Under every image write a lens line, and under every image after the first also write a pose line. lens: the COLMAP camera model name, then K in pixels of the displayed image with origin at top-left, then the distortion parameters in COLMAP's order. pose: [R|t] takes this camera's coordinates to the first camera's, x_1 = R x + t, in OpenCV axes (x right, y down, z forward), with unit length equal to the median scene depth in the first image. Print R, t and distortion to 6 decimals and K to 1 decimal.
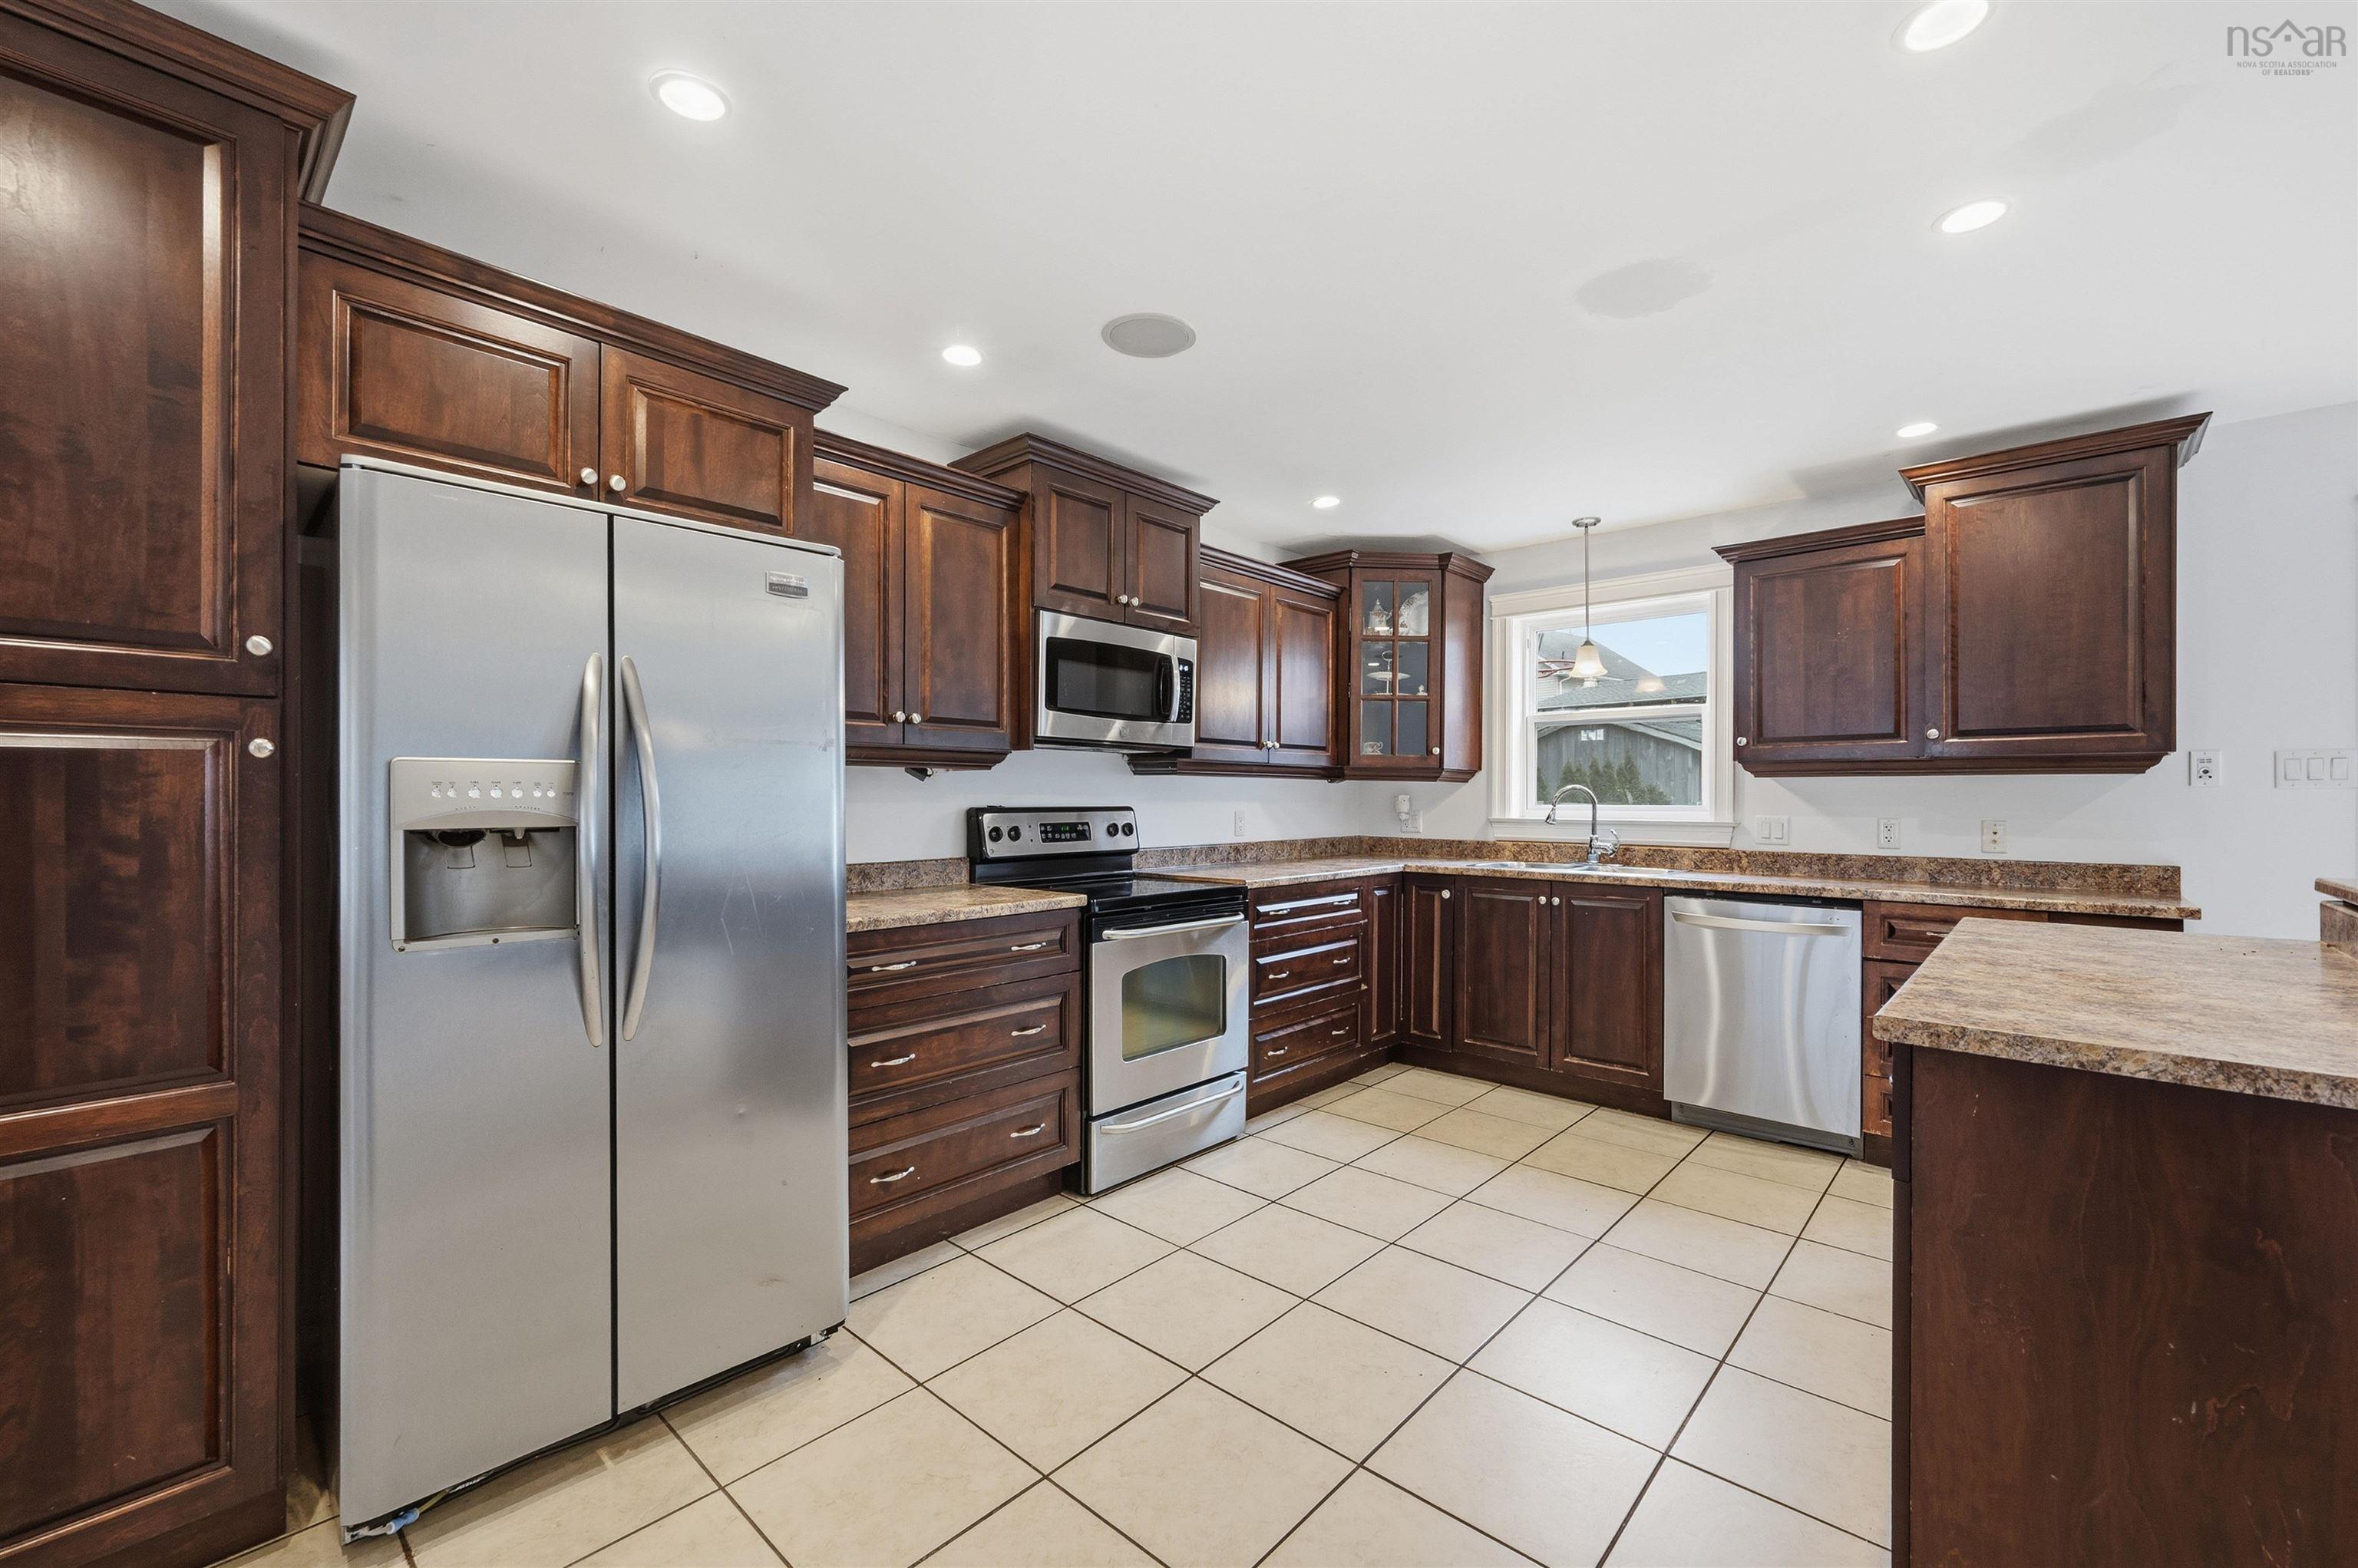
lens RADIAL K [[961.9, 0, 1184.2], [0, 961.9, 795.5], [0, 0, 1]] dist [0.001682, 0.000118]
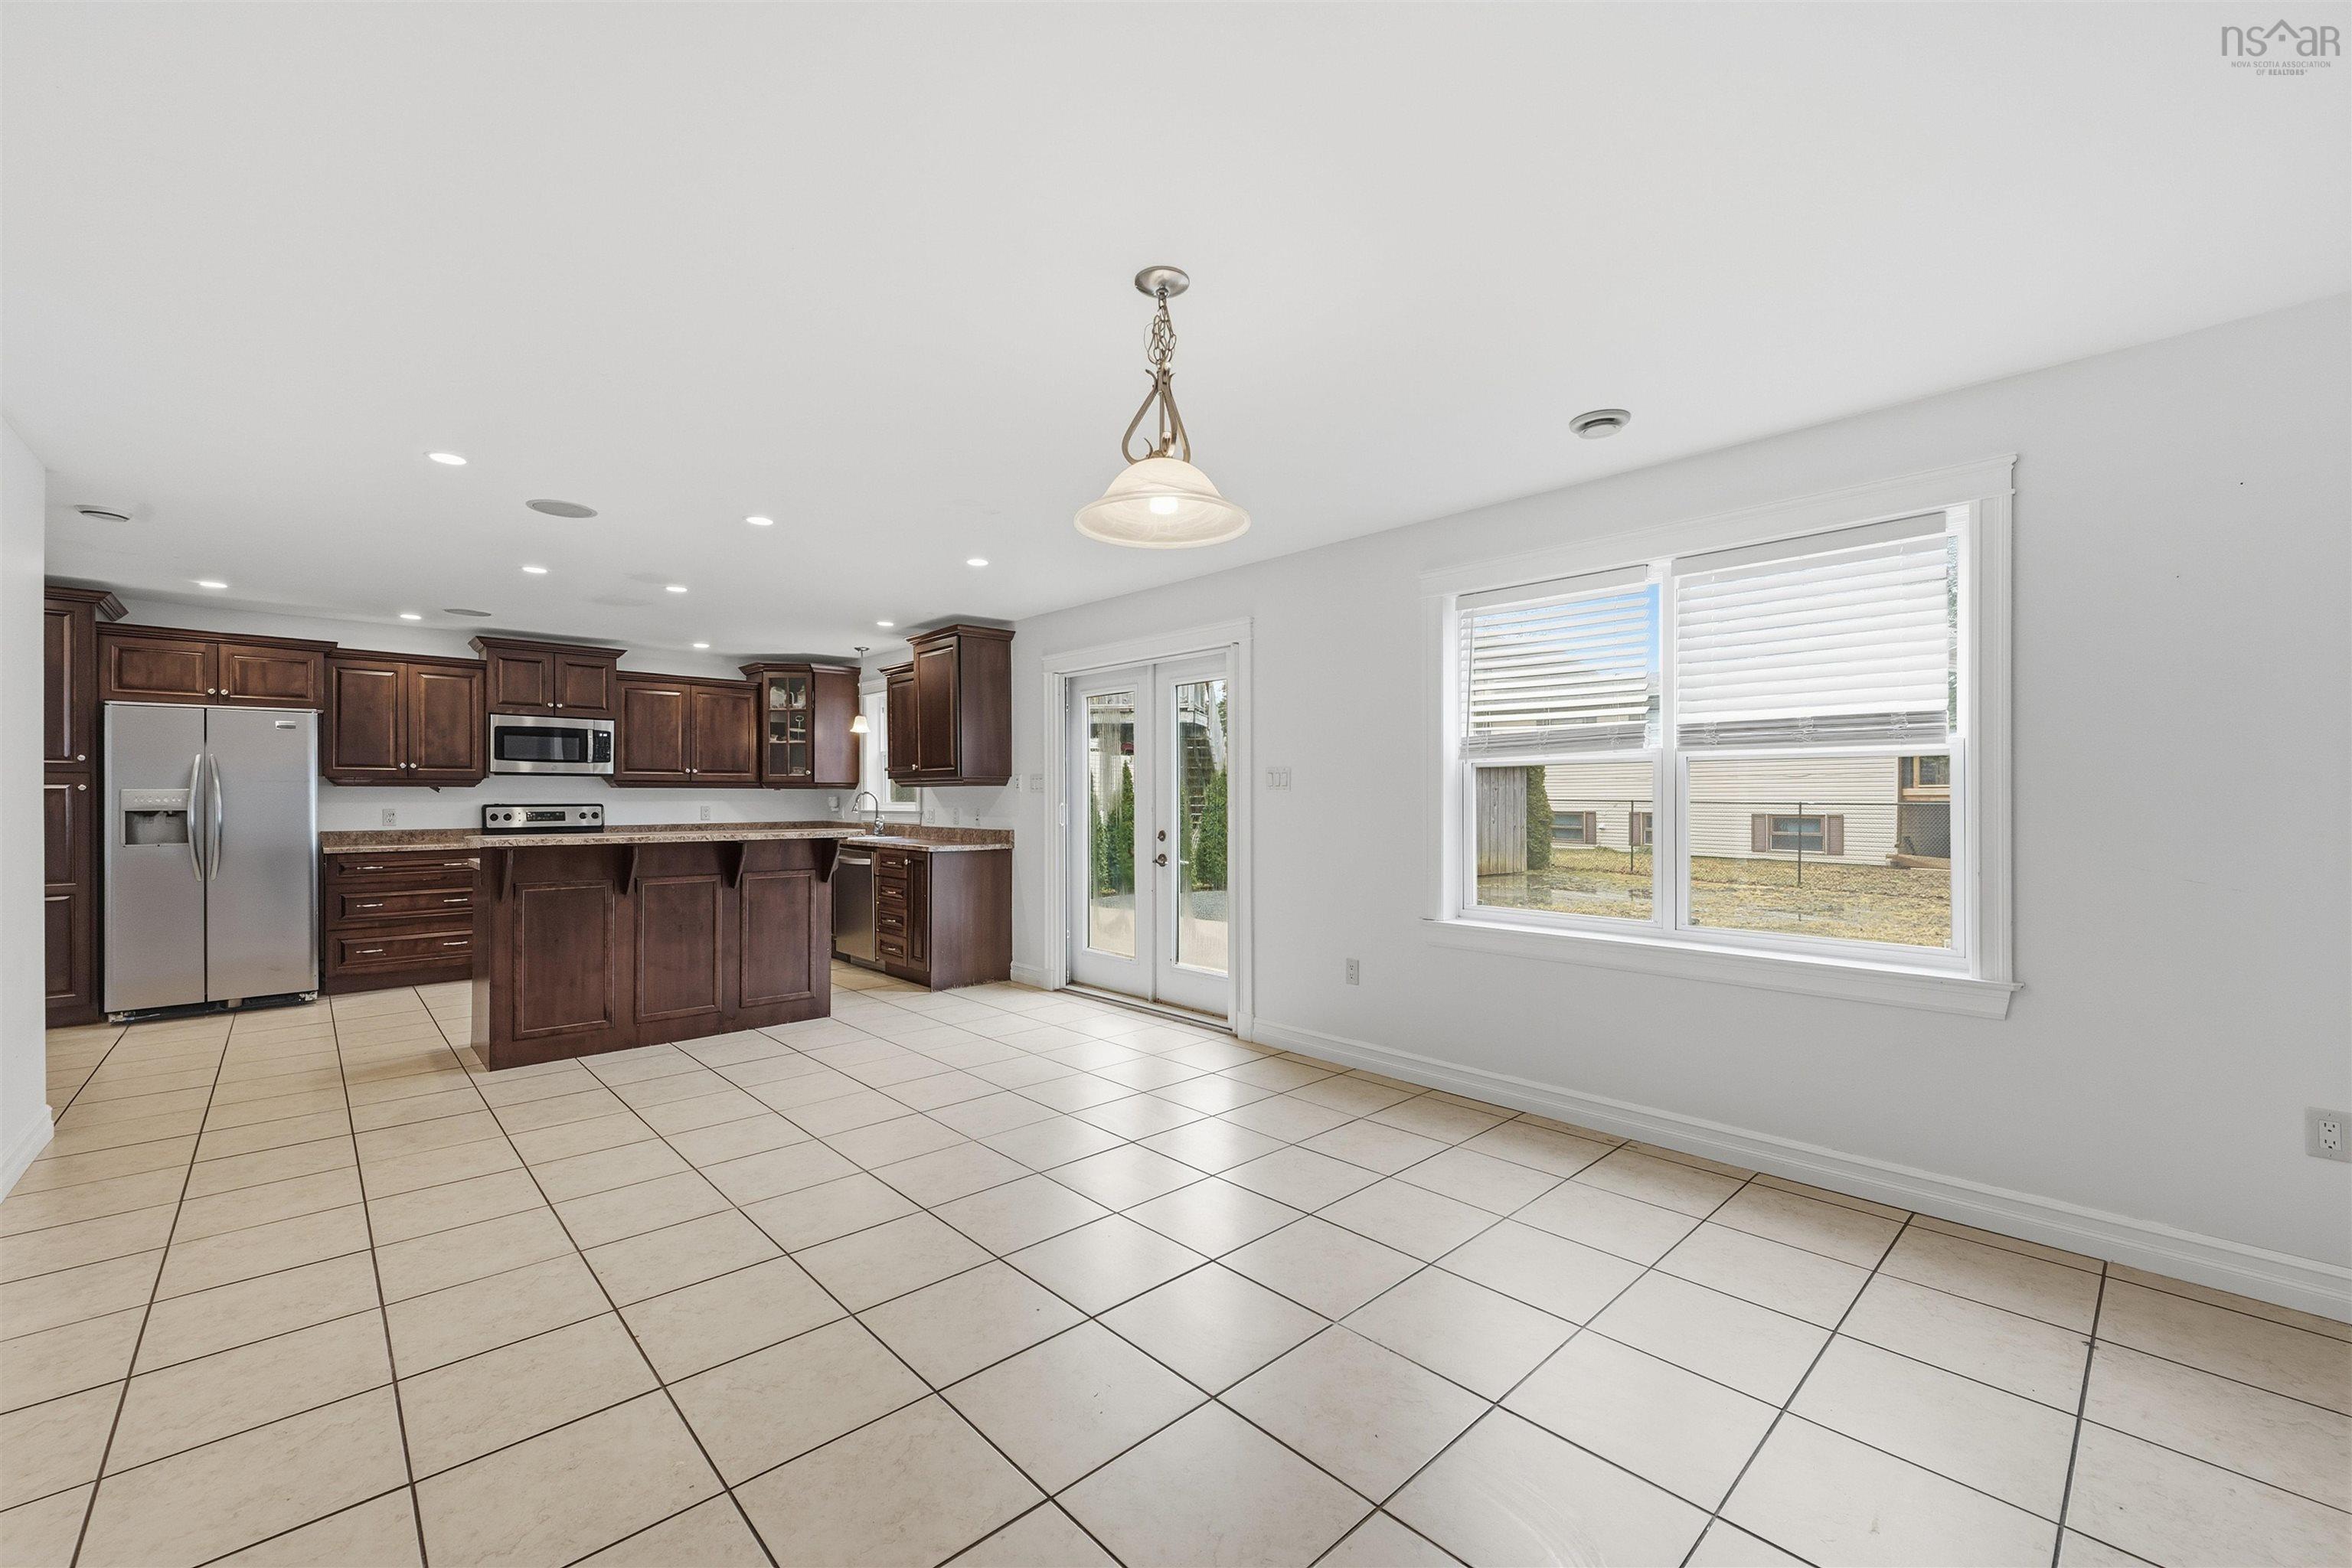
lens RADIAL K [[939.1, 0, 1185.6], [0, 939.1, 795.5], [0, 0, 1]] dist [0.000430, 0.000228]
pose [[0.996950, -0.004685, -0.077900, 1.374596], [0.004771, 0.999988, 0.000921, -0.001839], [0.077895, -0.001290, 0.996961, -0.869806]]
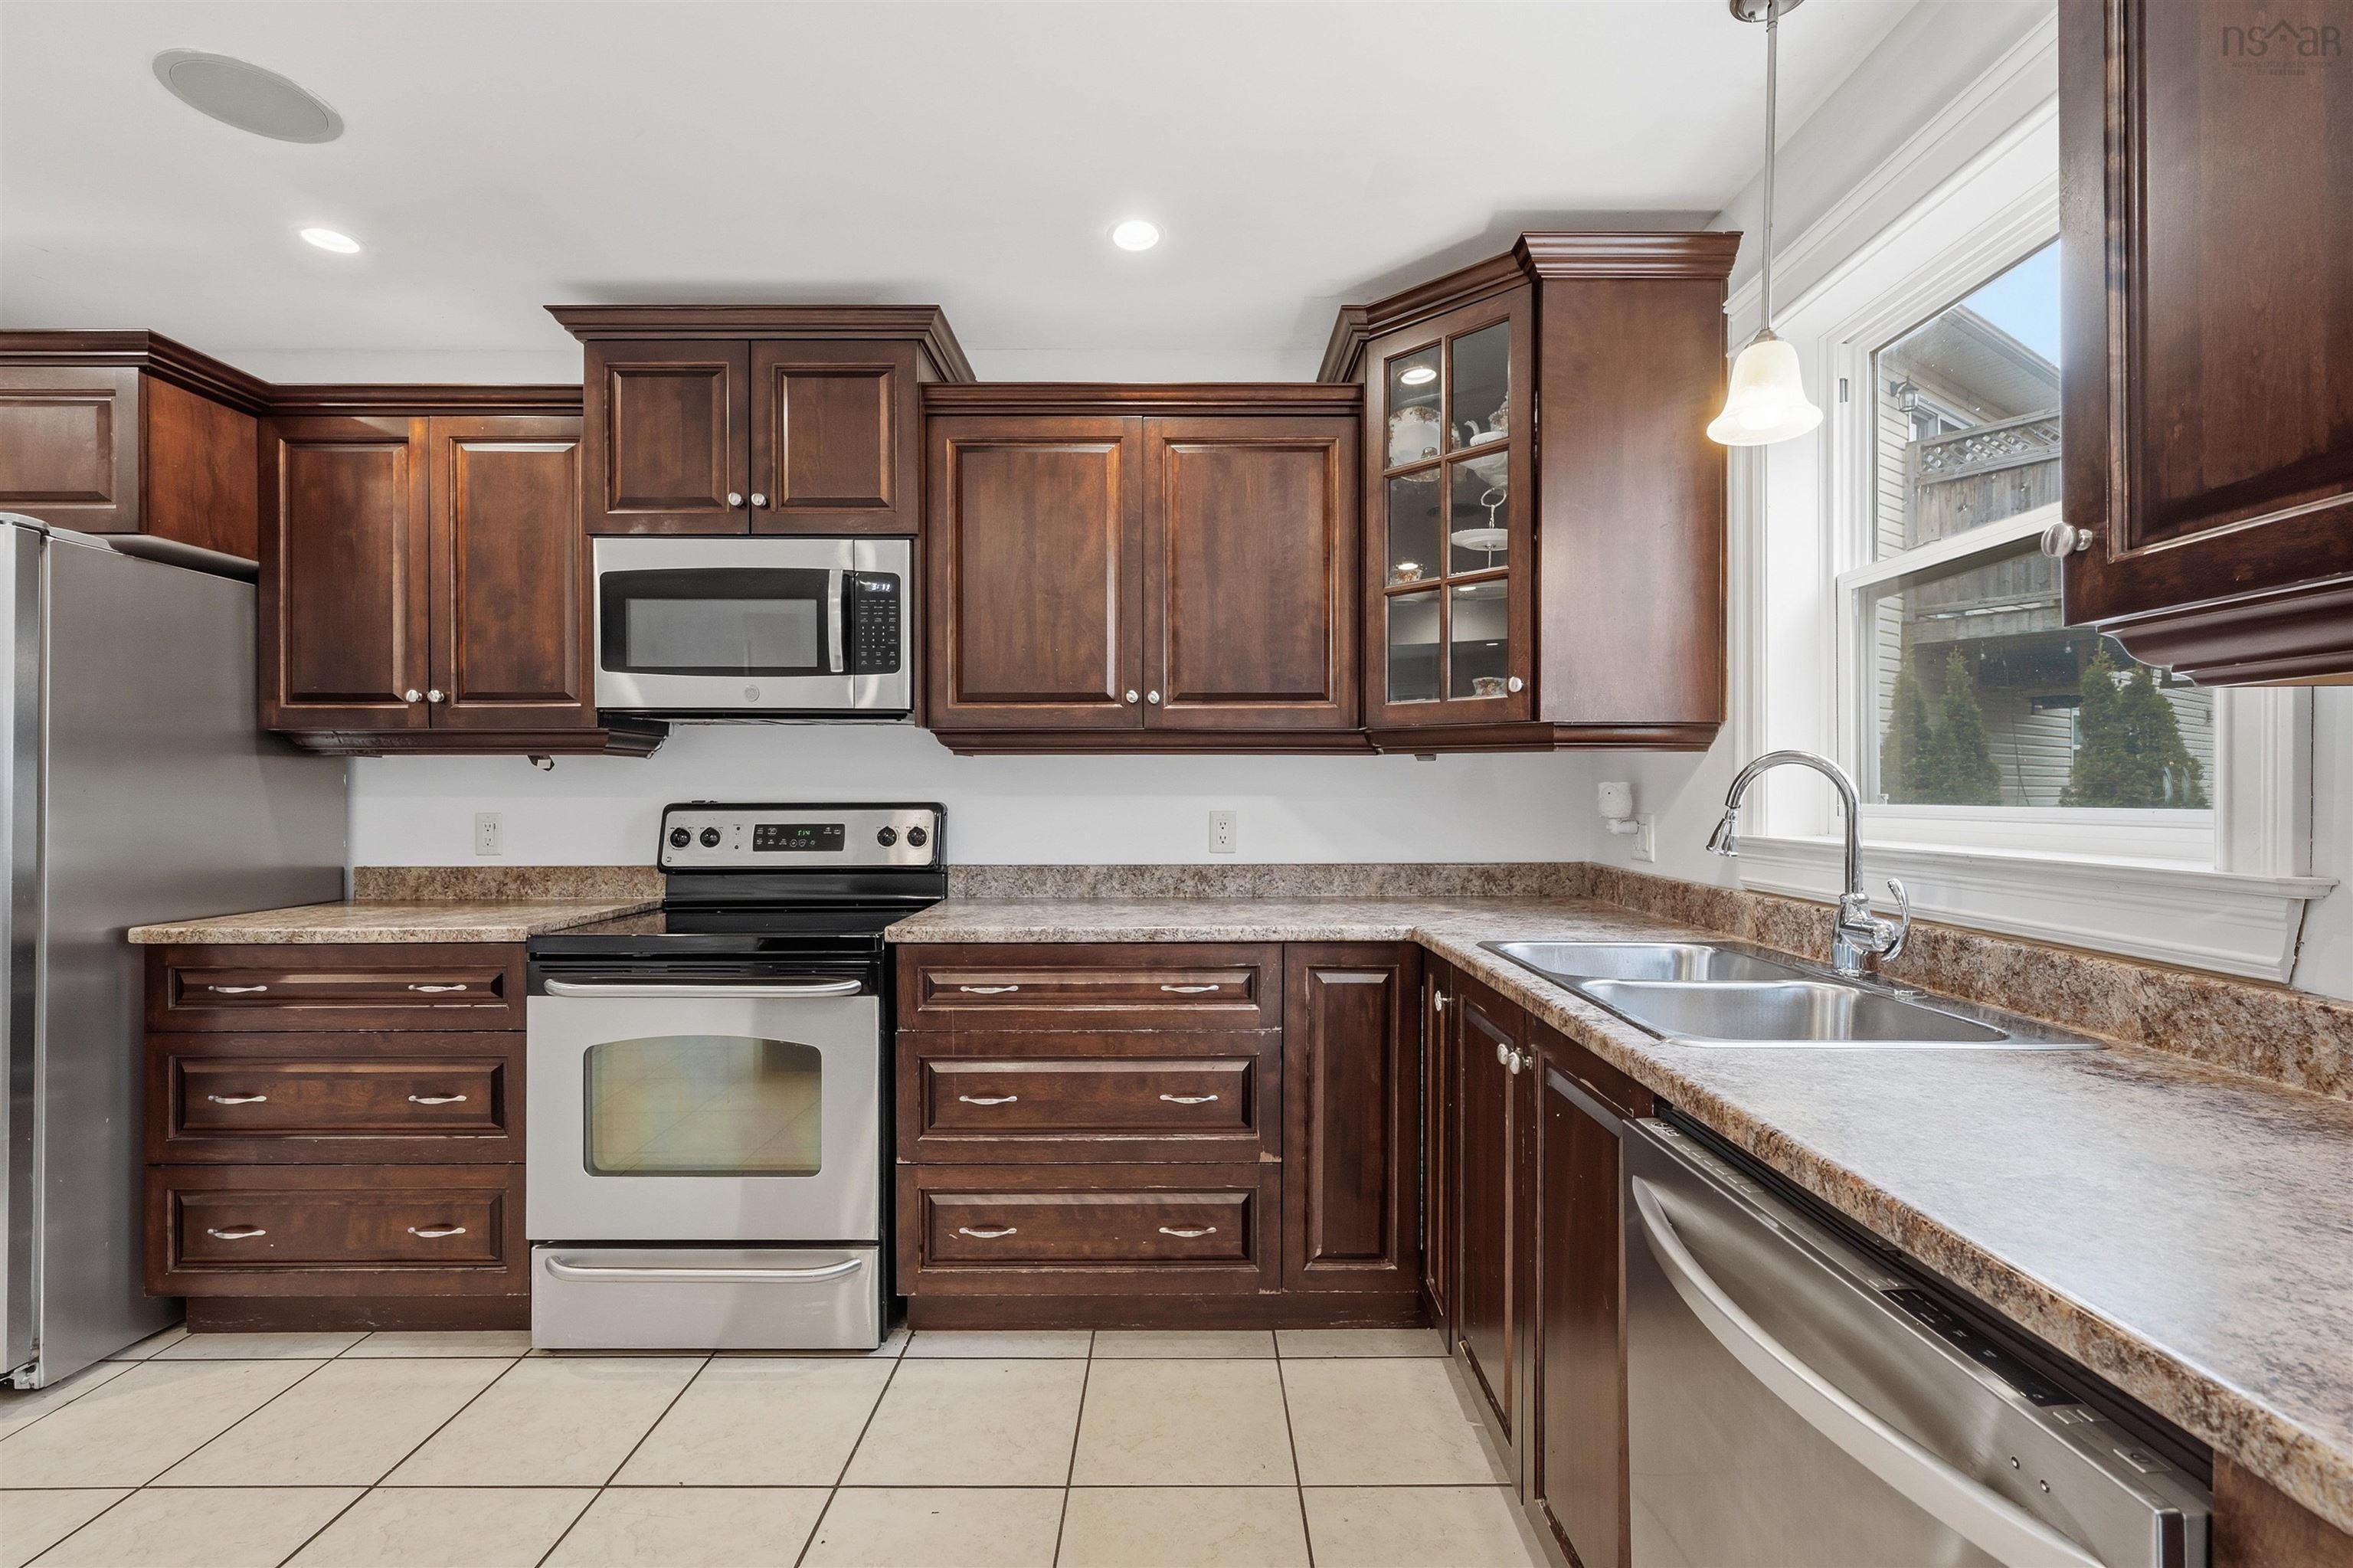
lens RADIAL K [[1024.5, 0, 1186.3], [0, 1024.5, 802.0], [0, 0, 1]] dist [-0.002025, -0.000114]
pose [[0.673610, 0.005133, -0.739069, 0.641882], [0.006430, 0.999897, 0.012806, 0.003004], [0.739059, -0.013378, 0.673508, 0.695034]]
